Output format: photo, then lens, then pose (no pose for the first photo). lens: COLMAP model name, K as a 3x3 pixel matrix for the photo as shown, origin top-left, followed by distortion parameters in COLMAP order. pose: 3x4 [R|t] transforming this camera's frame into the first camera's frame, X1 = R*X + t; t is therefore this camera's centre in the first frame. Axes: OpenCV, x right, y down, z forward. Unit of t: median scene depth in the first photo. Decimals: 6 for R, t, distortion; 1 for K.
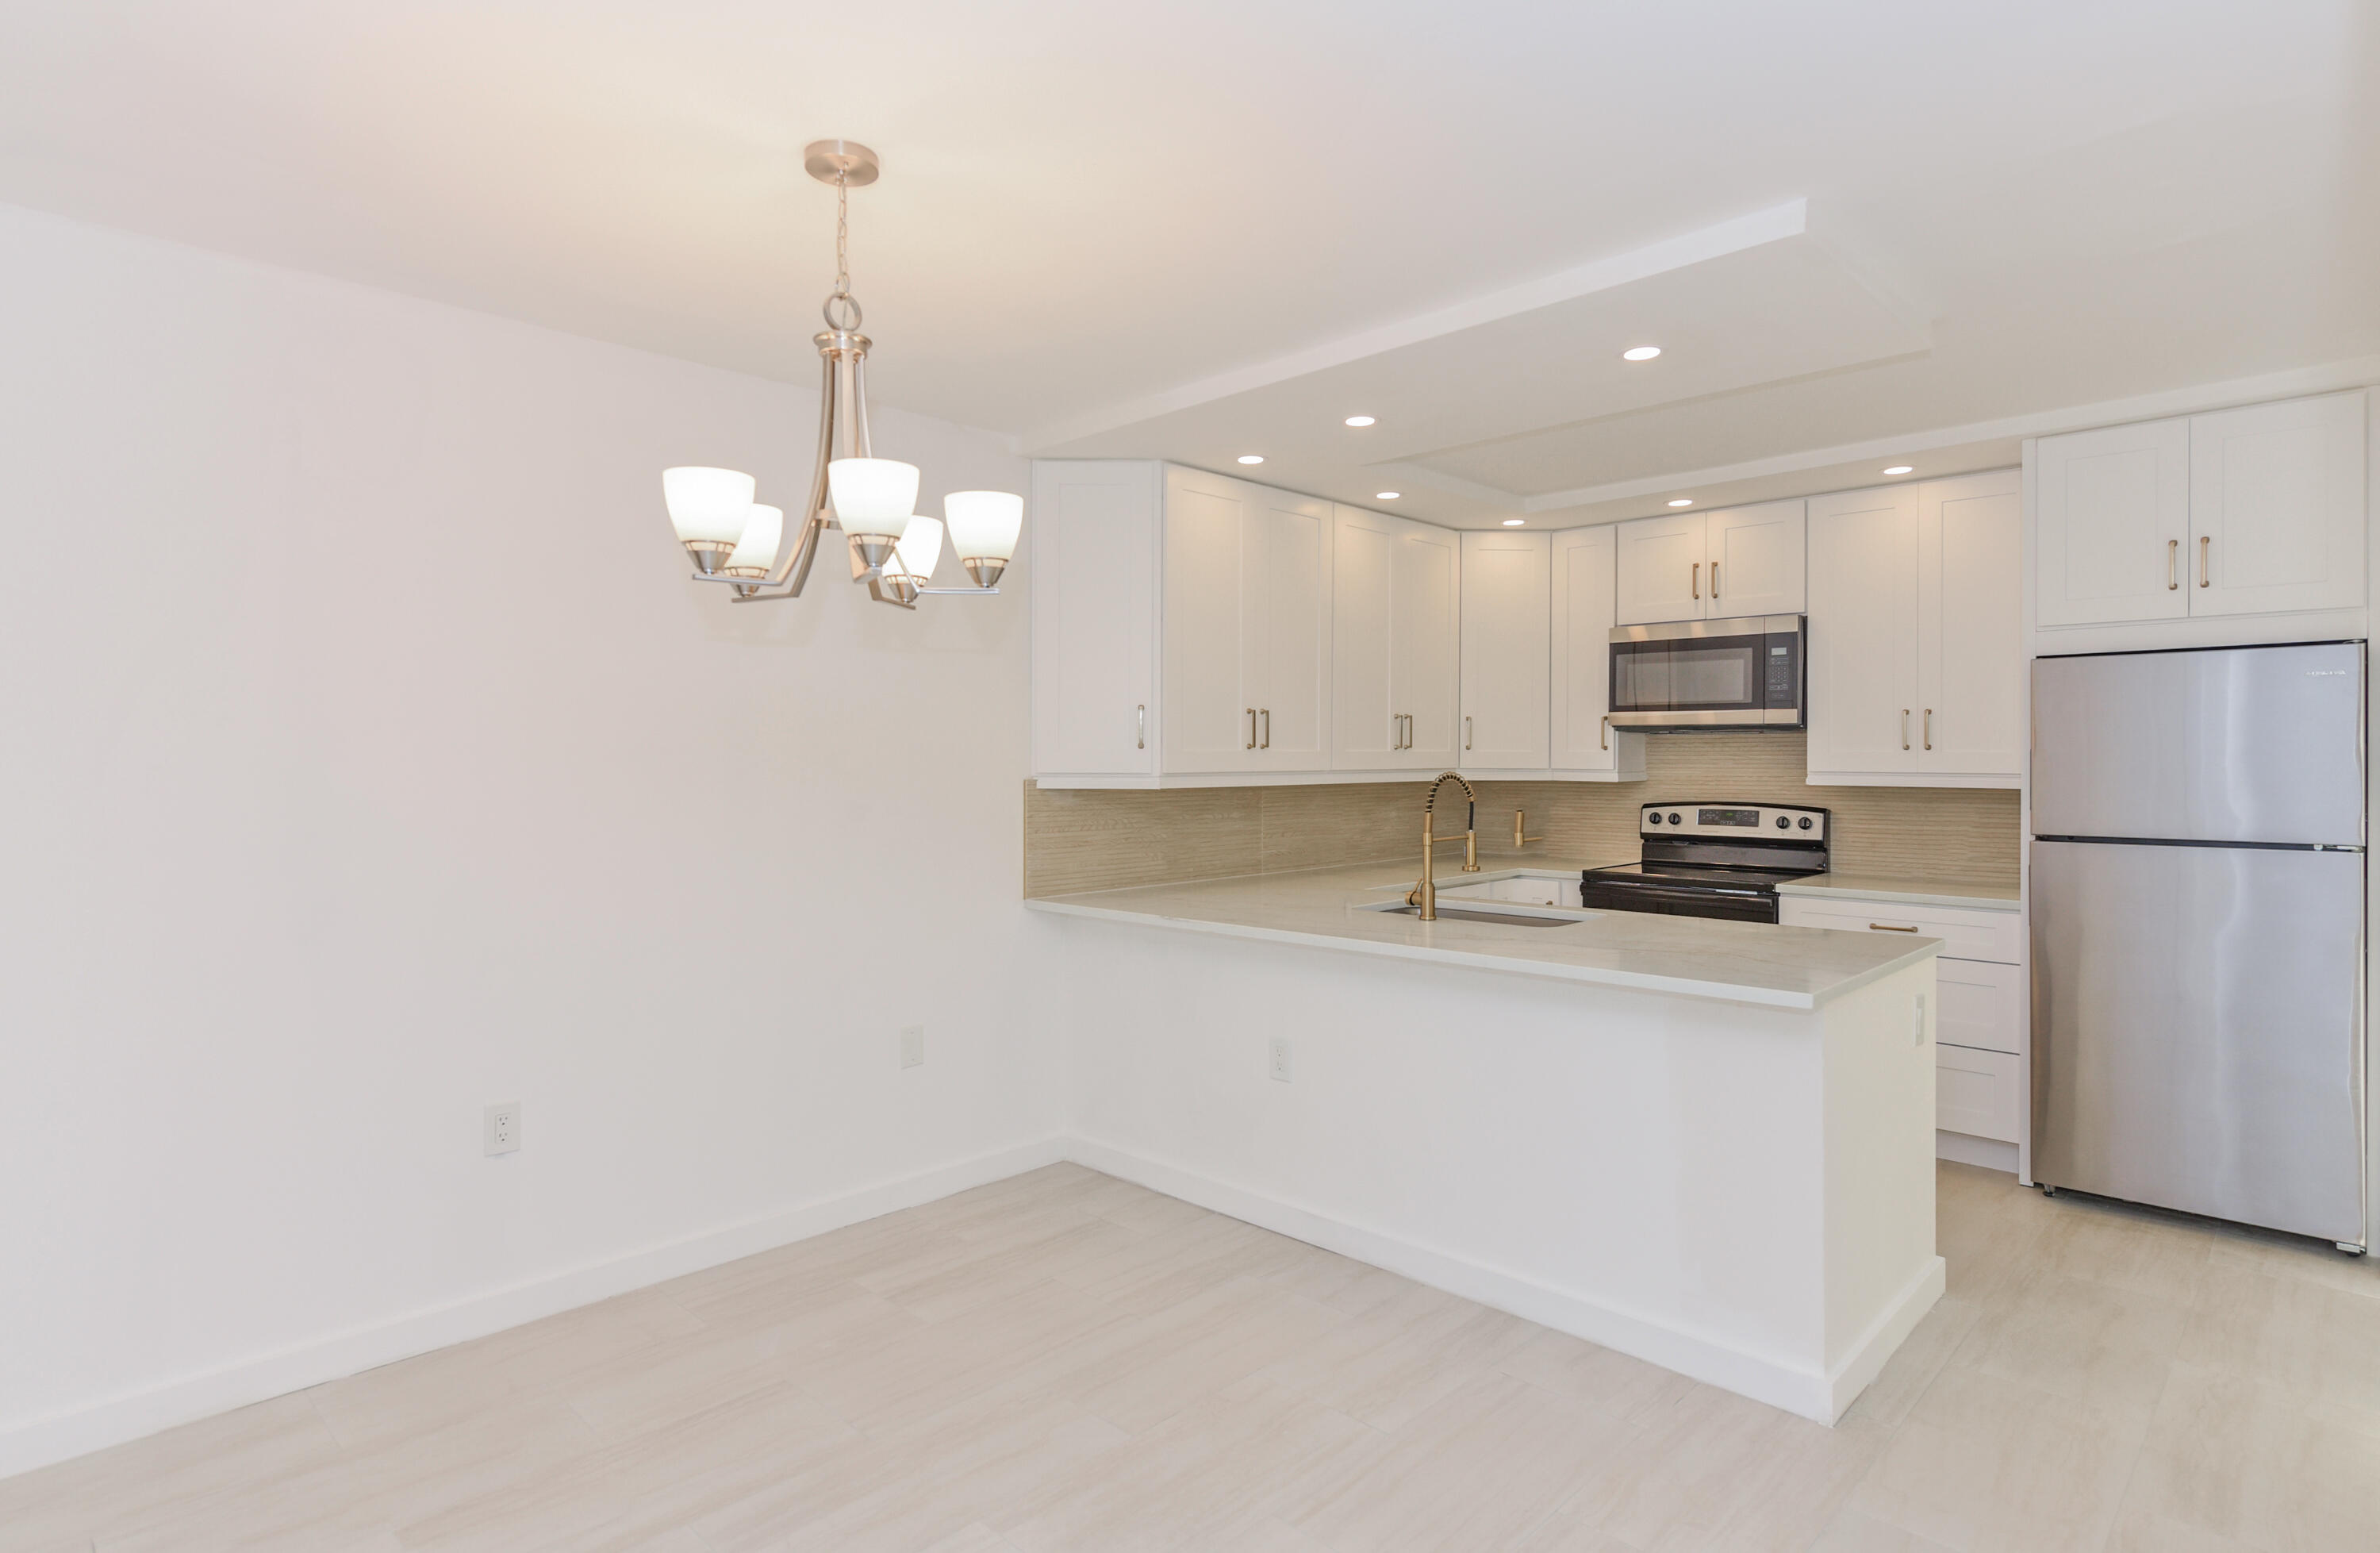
lens RADIAL K [[1228.5, 0, 1216.0], [0, 1228.5, 760.9], [0, 0, 1]] dist [0.000852, 0.000334]
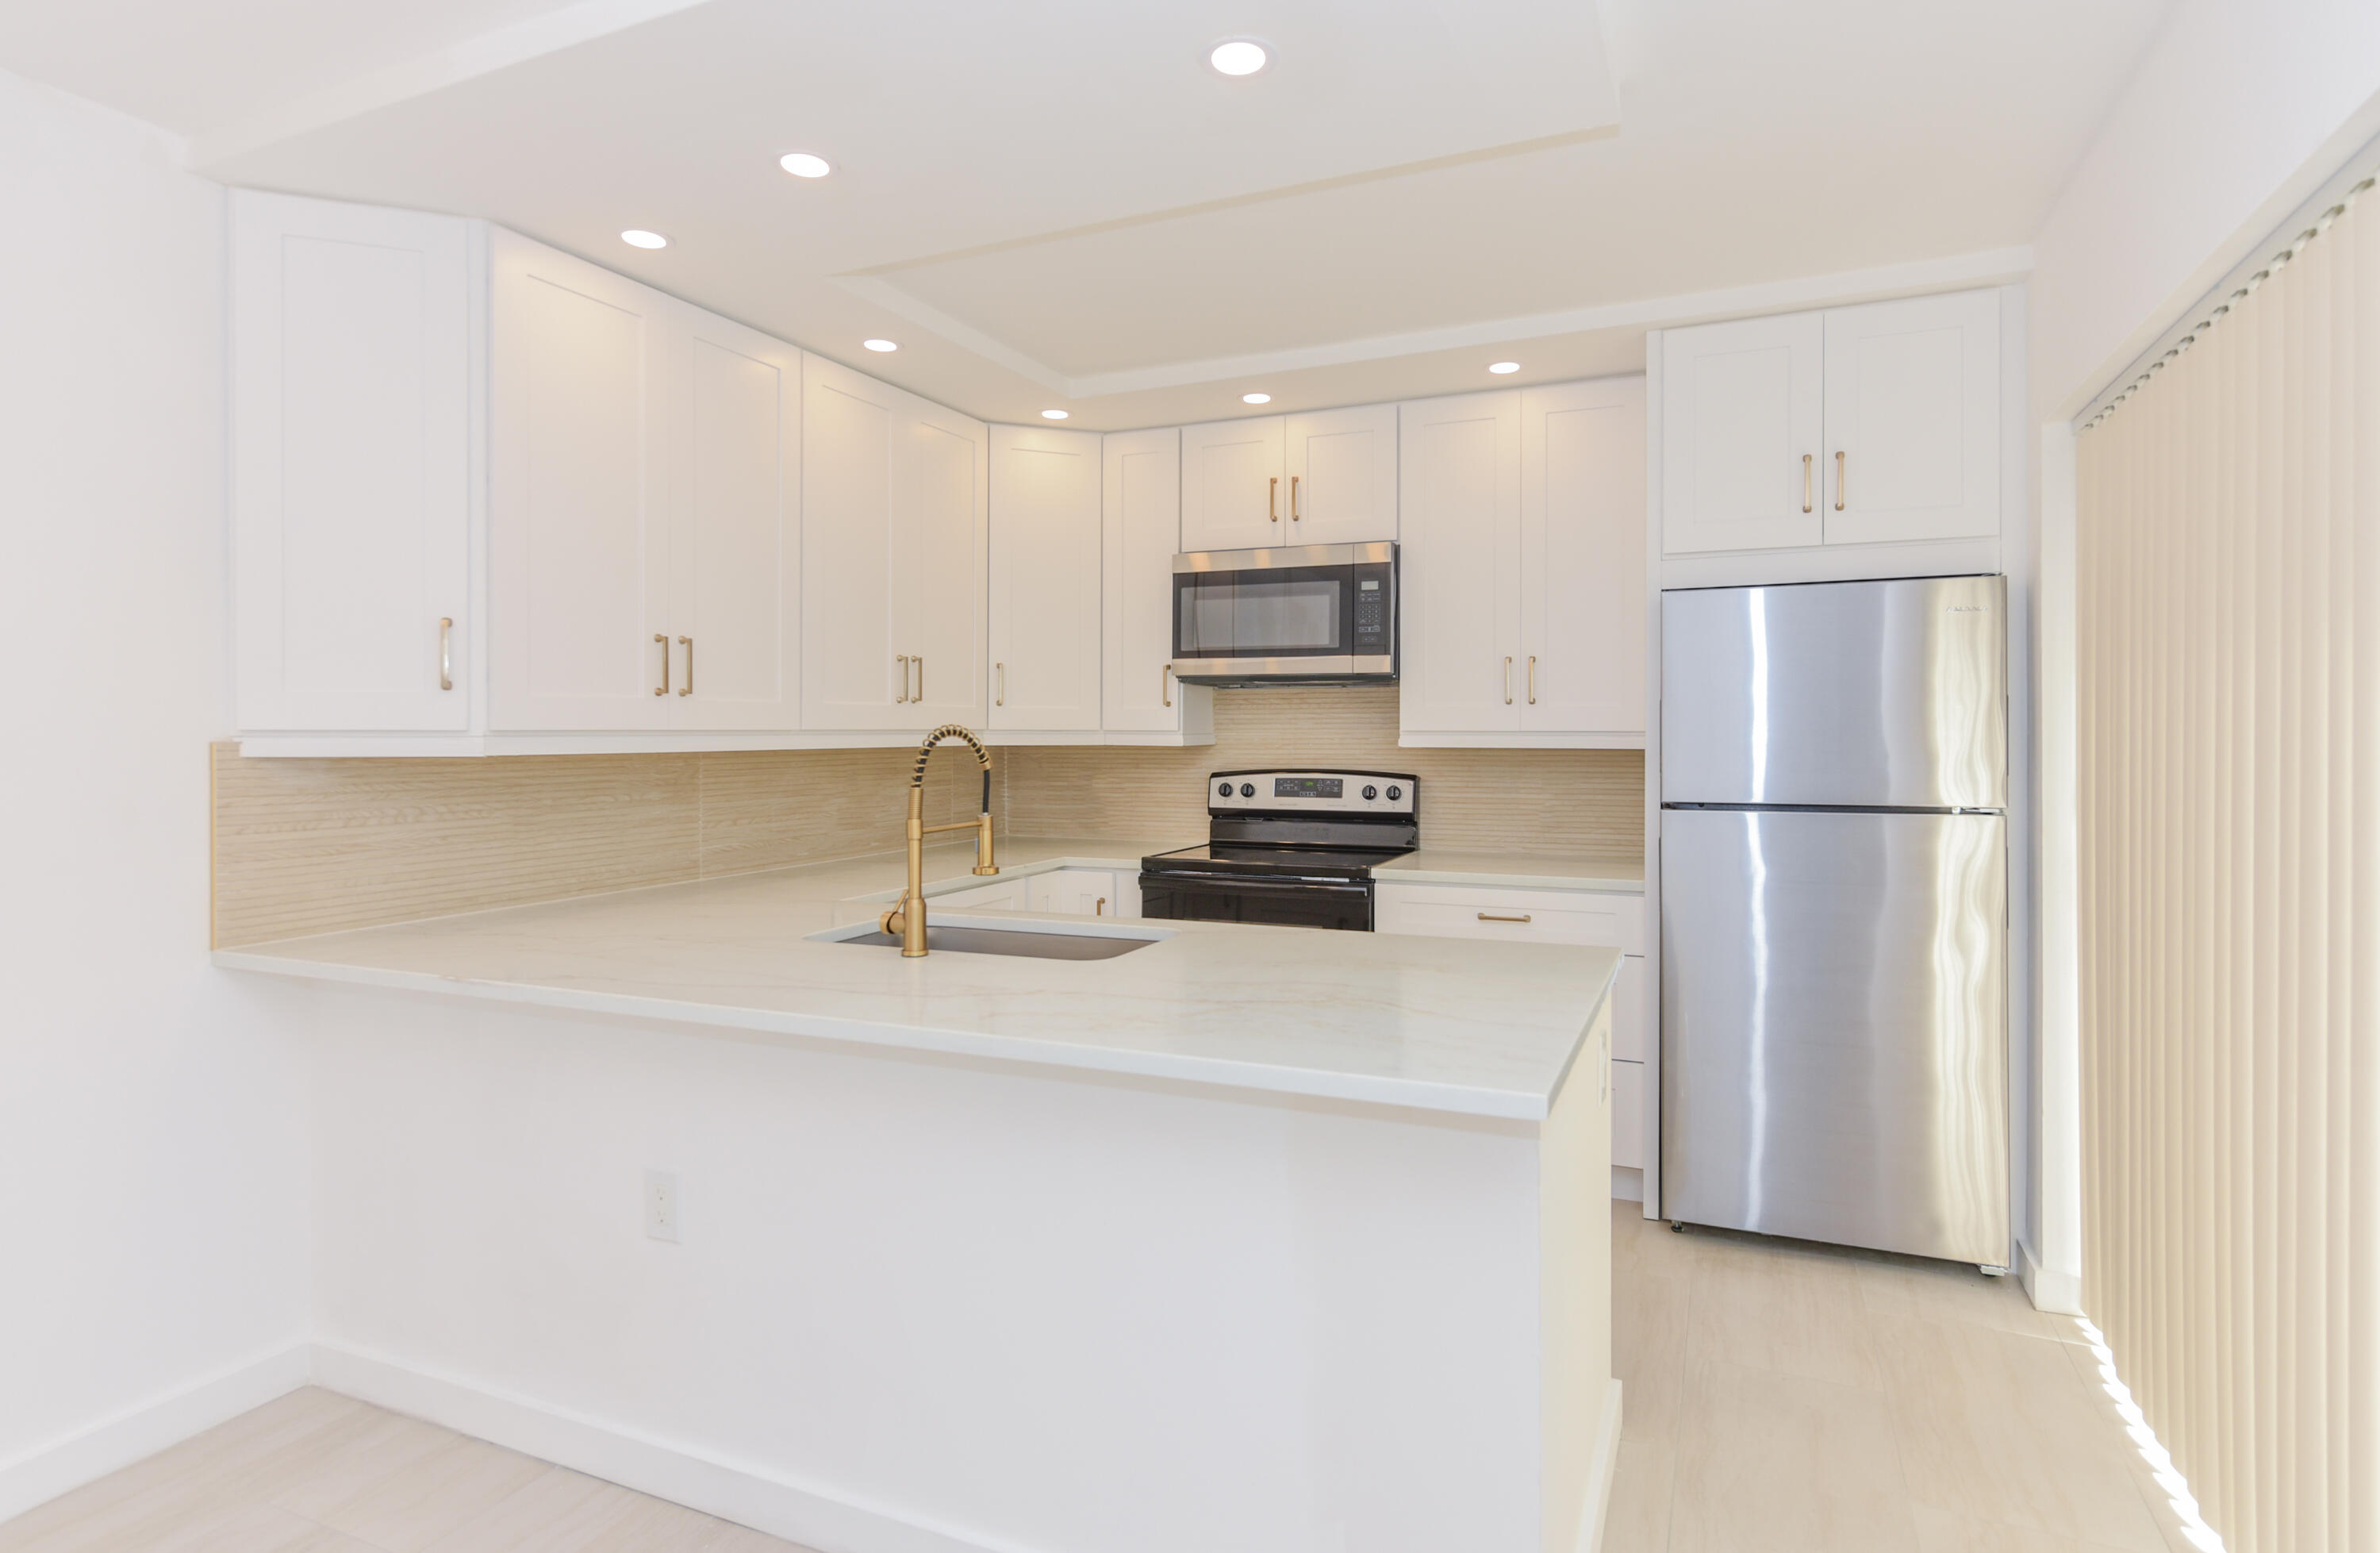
lens RADIAL K [[1228.5, 0, 1216.0], [0, 1228.5, 760.9], [0, 0, 1]] dist [0.000852, 0.000334]
pose [[0.936971, -0.008783, 0.349297, 0.071493], [0.001631, 0.999783, 0.020767, 0.011256], [-0.349403, -0.018888, 0.936782, 0.258420]]
